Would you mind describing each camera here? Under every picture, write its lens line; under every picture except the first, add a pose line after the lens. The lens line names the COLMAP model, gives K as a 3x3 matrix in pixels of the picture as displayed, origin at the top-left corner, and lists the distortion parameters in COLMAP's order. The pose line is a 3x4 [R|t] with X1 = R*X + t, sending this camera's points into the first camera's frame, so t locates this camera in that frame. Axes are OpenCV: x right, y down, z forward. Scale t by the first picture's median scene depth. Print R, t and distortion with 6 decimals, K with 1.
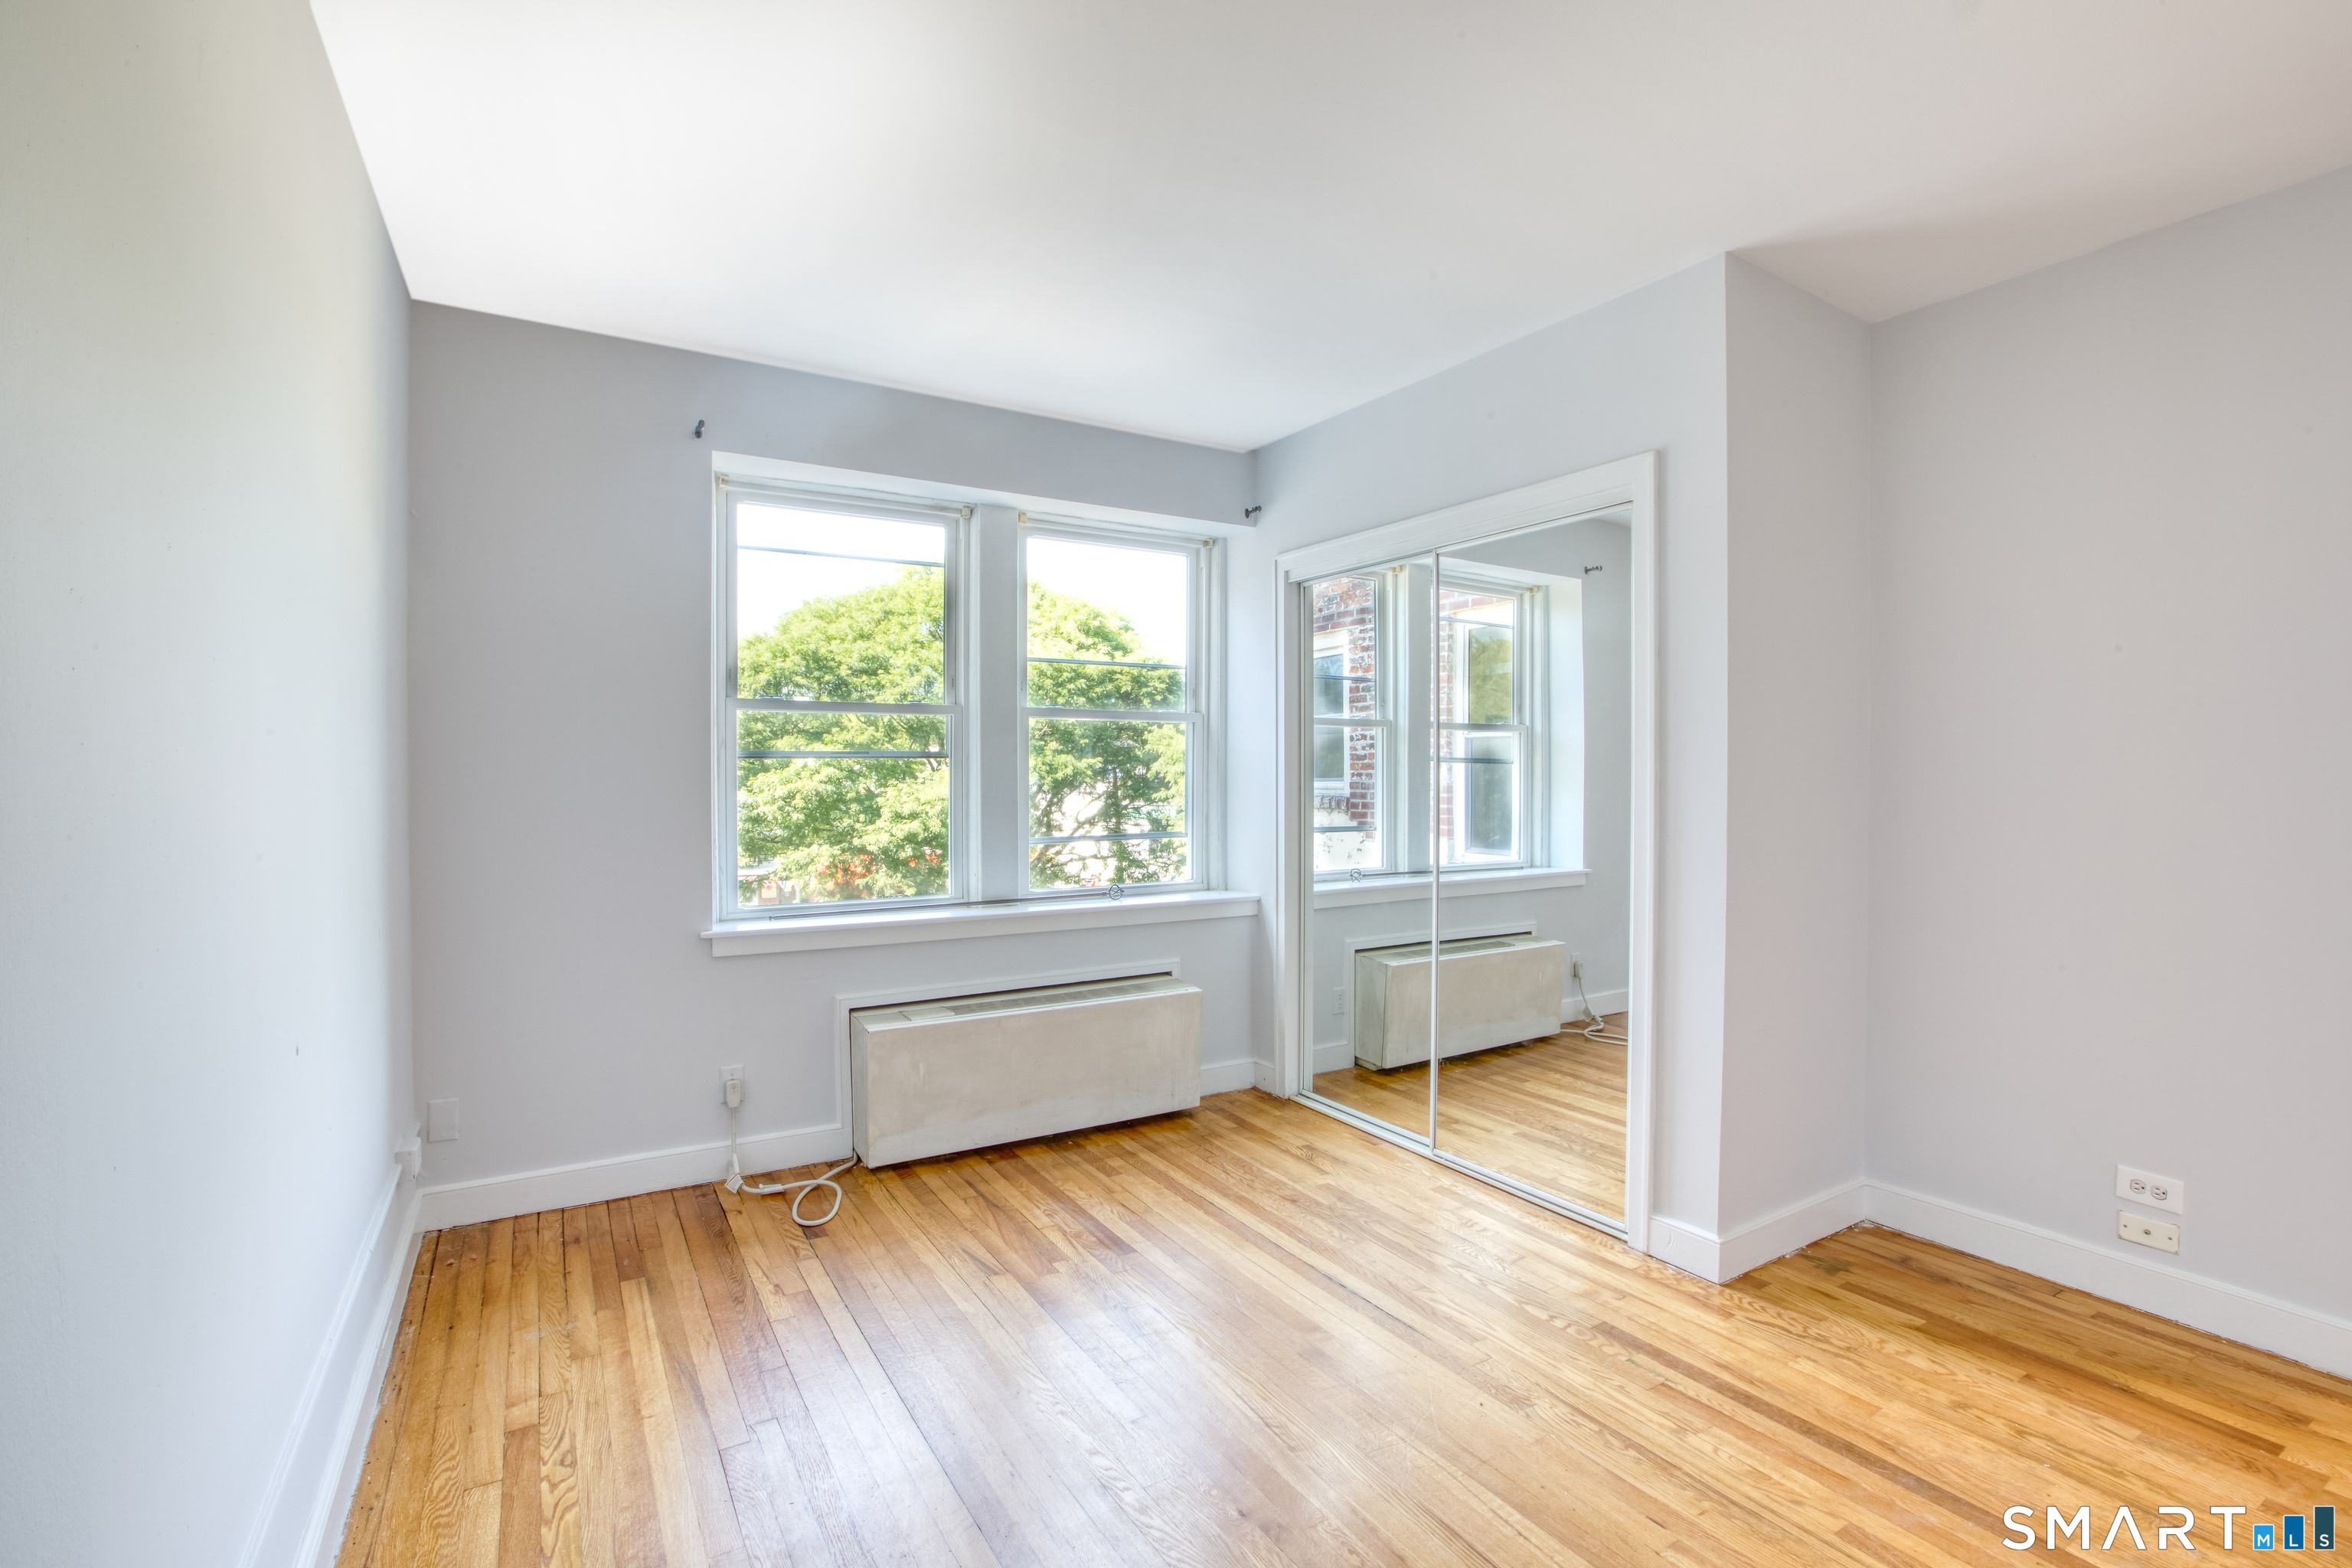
lens RADIAL K [[1060.8, 0, 1176.0], [0, 1060.8, 784.0], [0, 0, 1]] dist [-0.048526, 0.021173]
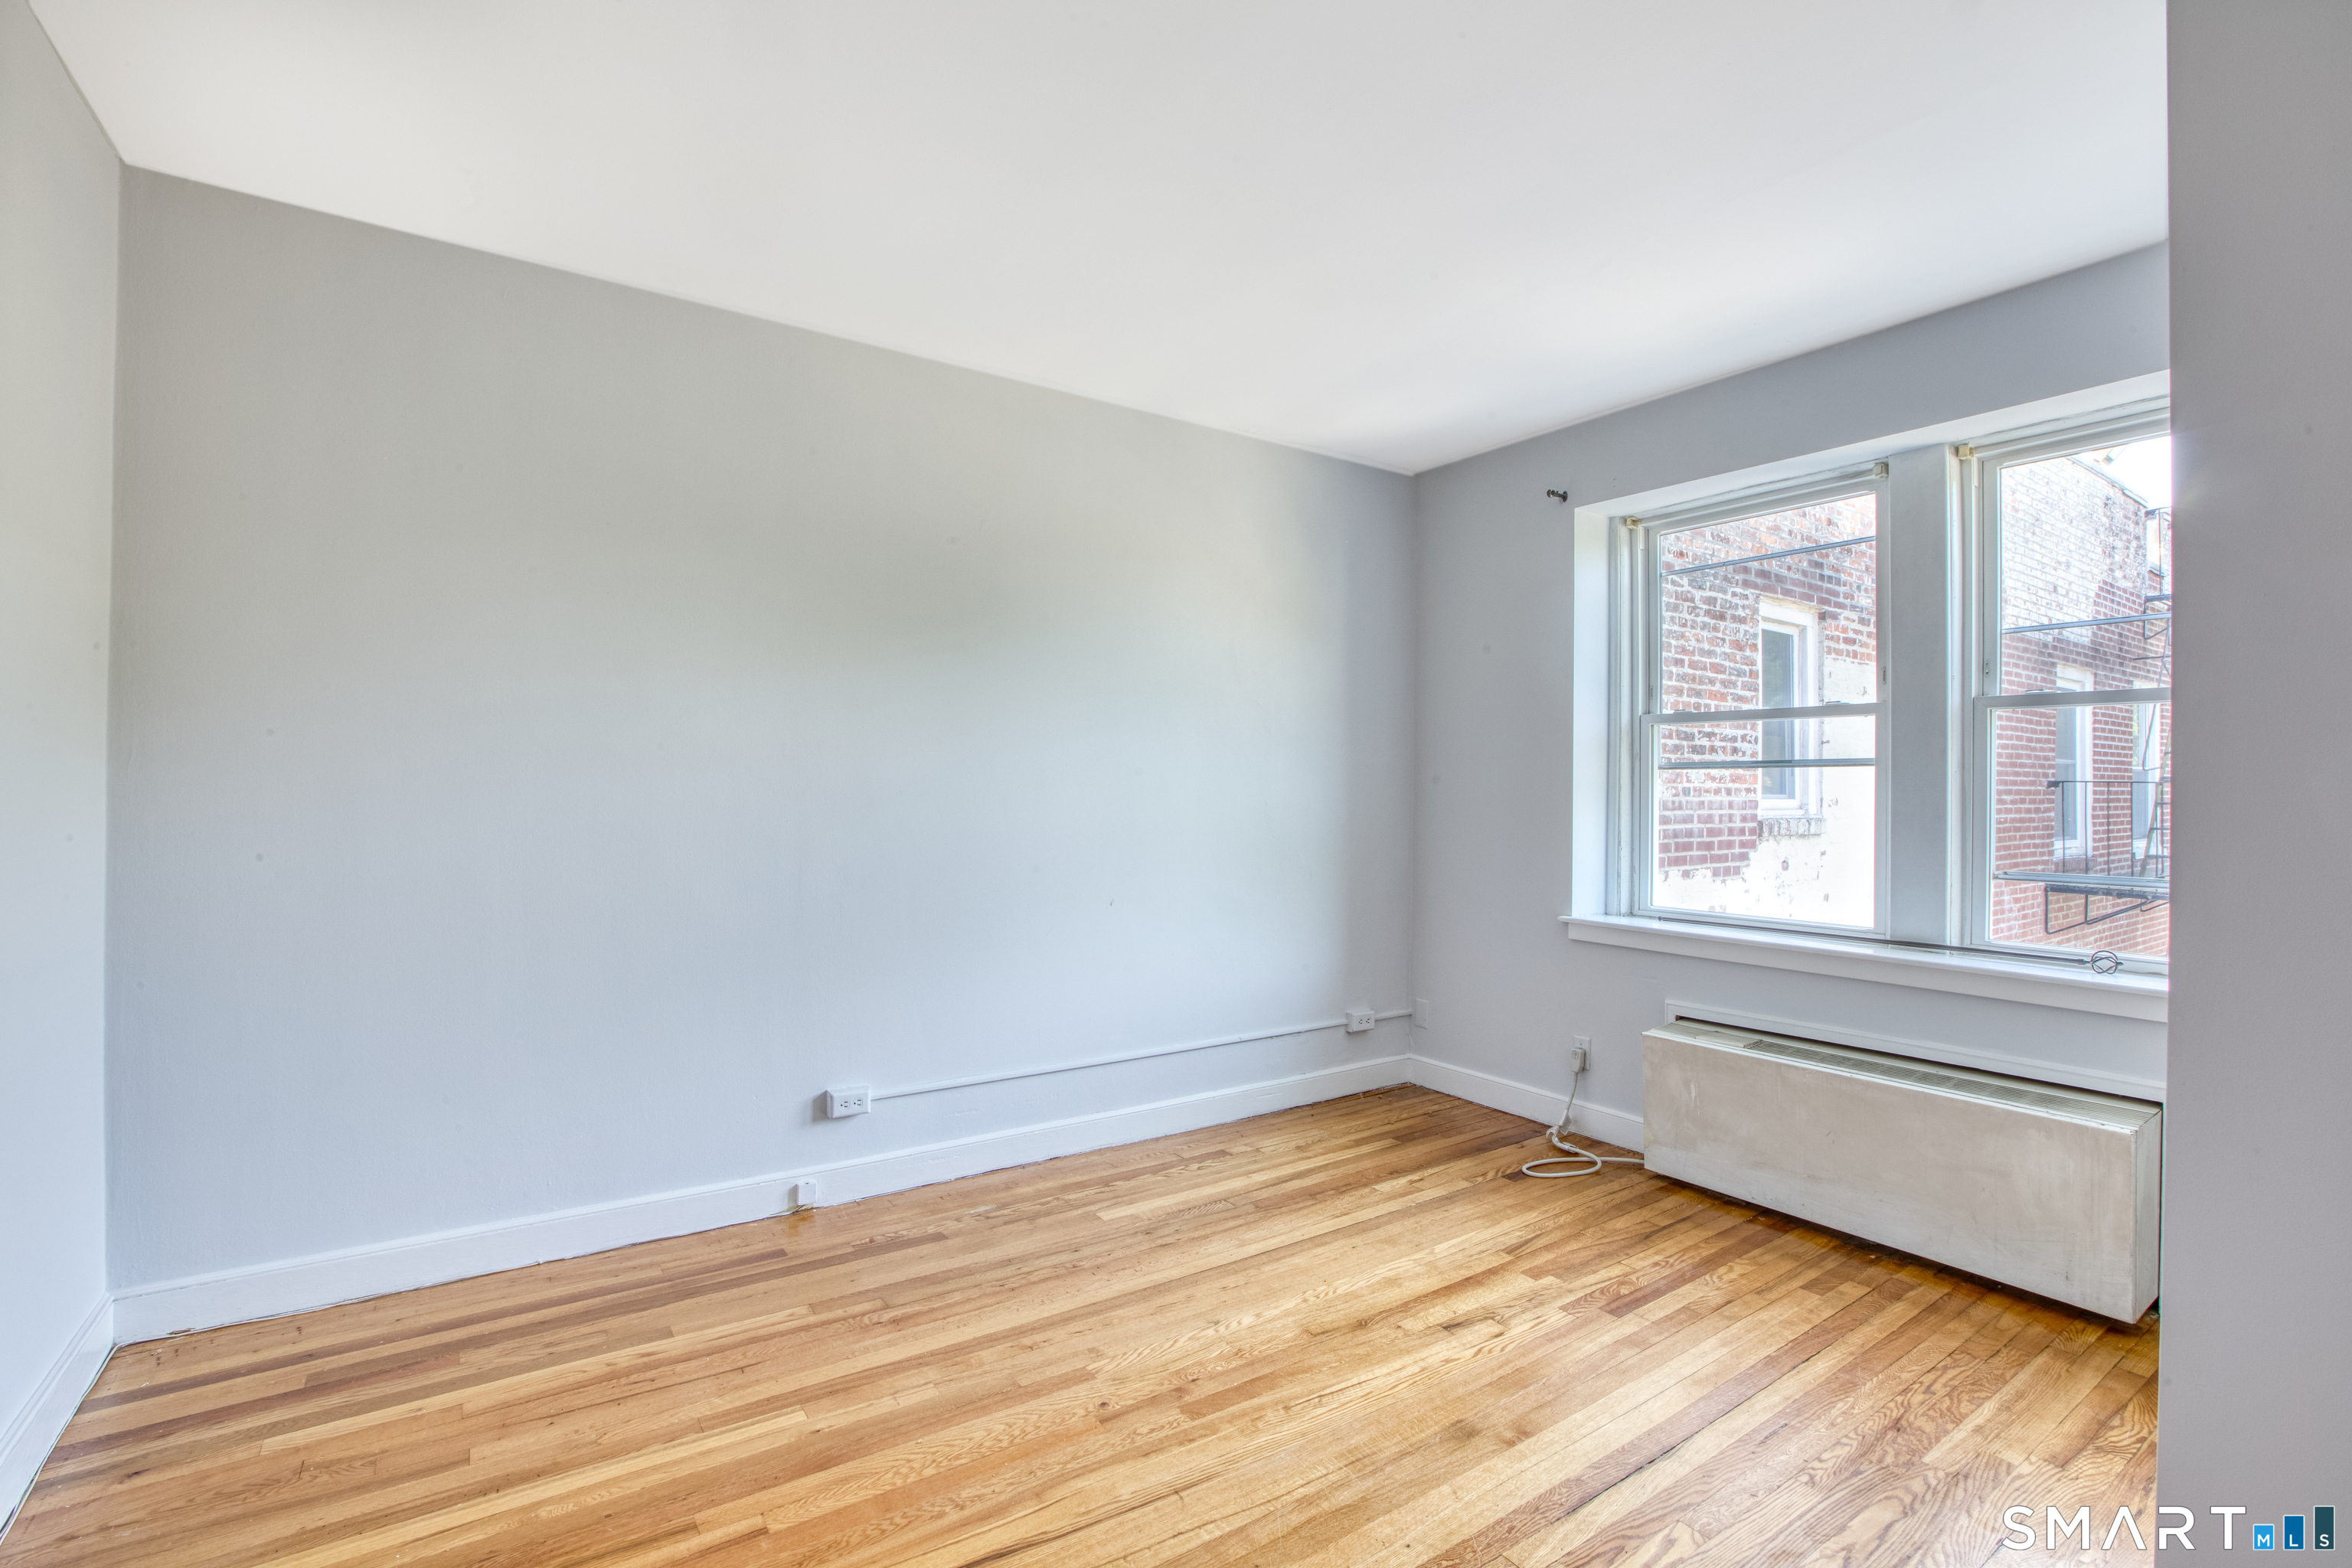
lens RADIAL K [[1060.8, 0, 1176.0], [0, 1060.8, 784.0], [0, 0, 1]] dist [-0.048526, 0.021173]
pose [[0.060293, -0.000621, -0.998181, 0.718411], [-0.014508, 0.999894, -0.001498, -0.000400], [0.998075, 0.014572, 0.060277, 0.493776]]
